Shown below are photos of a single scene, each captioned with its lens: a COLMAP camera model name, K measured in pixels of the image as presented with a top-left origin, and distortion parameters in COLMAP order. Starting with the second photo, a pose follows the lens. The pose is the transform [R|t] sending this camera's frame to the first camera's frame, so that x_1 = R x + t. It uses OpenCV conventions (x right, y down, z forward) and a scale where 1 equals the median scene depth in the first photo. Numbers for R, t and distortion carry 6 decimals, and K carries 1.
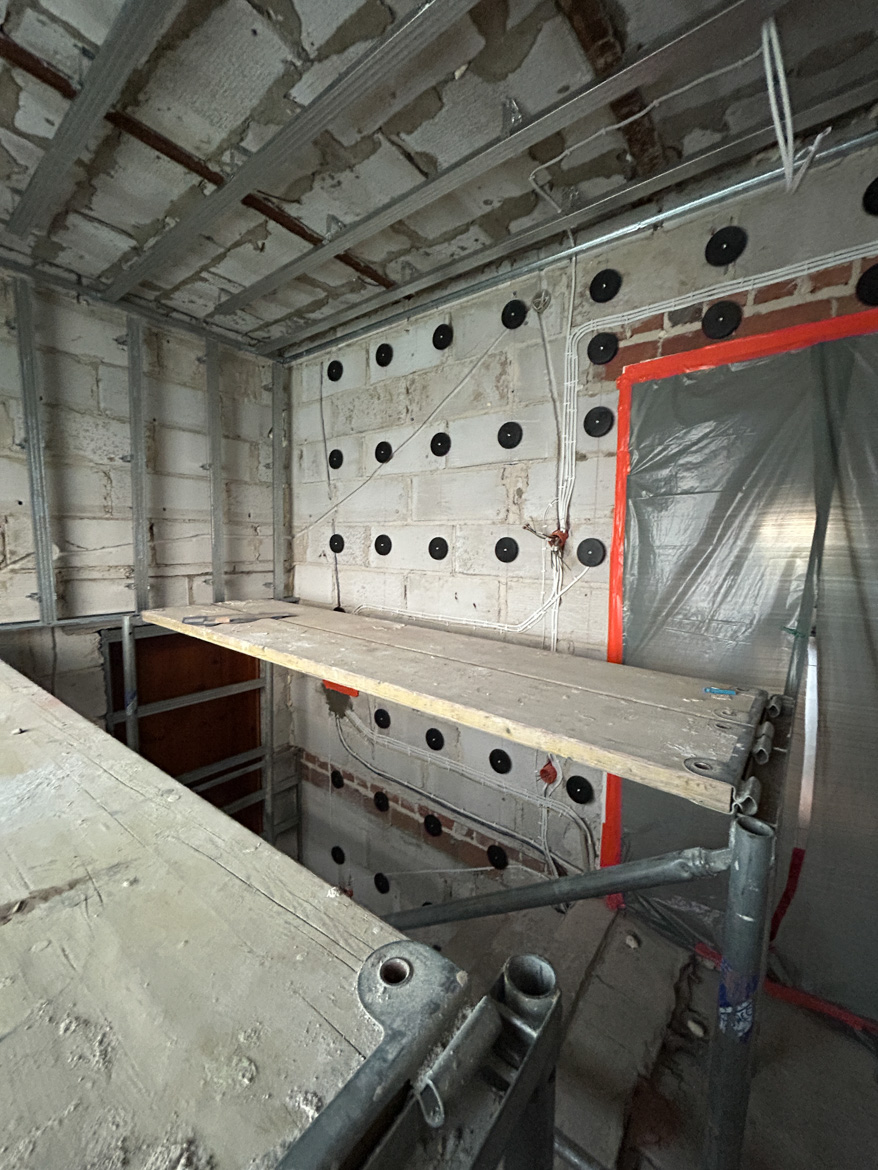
lens RADIAL K [[474.6, 0, 443.6], [0, 474.6, 583.5], [0, 0, 1]] dist [0.001054, 0.000899]
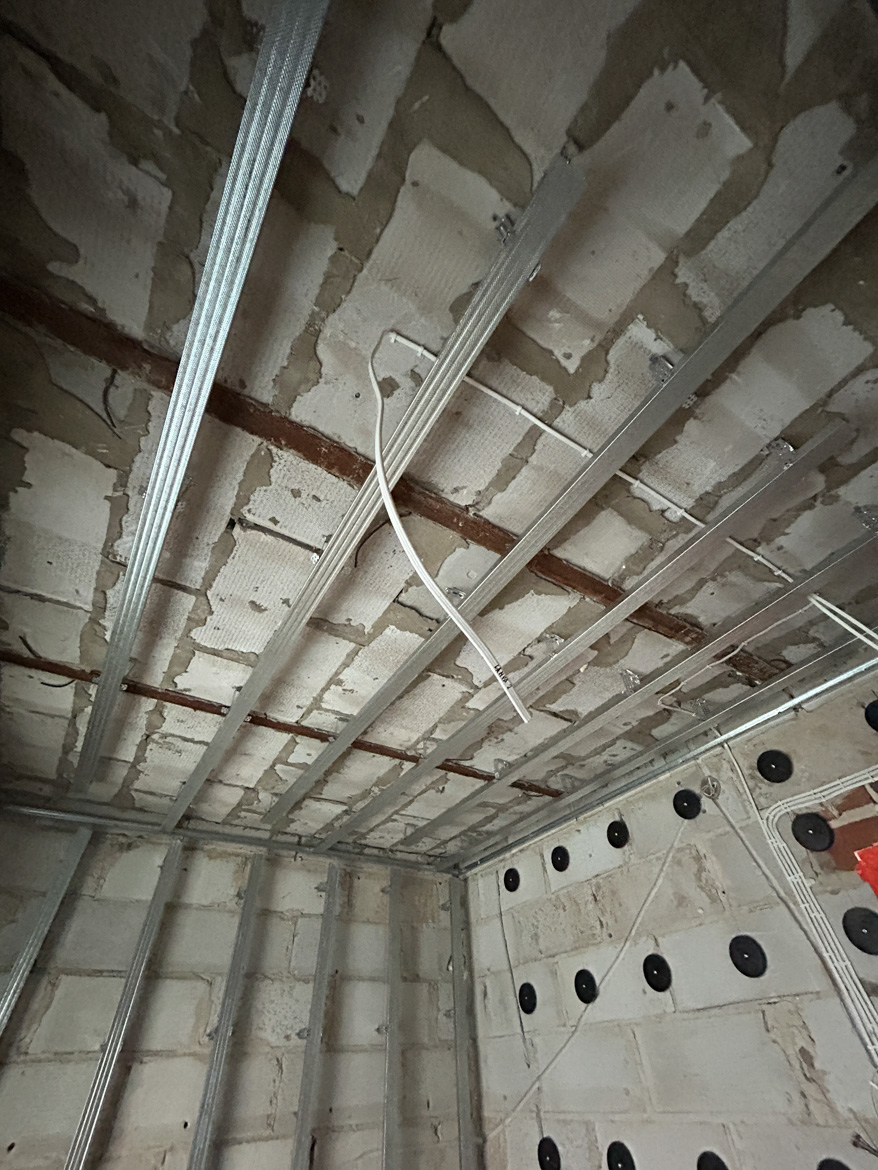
lens RADIAL K [[474.6, 0, 445.8], [0, 474.6, 587.2], [0, 0, 1]] dist [0.001054, 0.000899]
pose [[0.941613, -0.280271, -0.186583, -0.011919], [0.031676, 0.625439, -0.779630, -0.104250], [0.335204, 0.728199, 0.597800, -0.078876]]
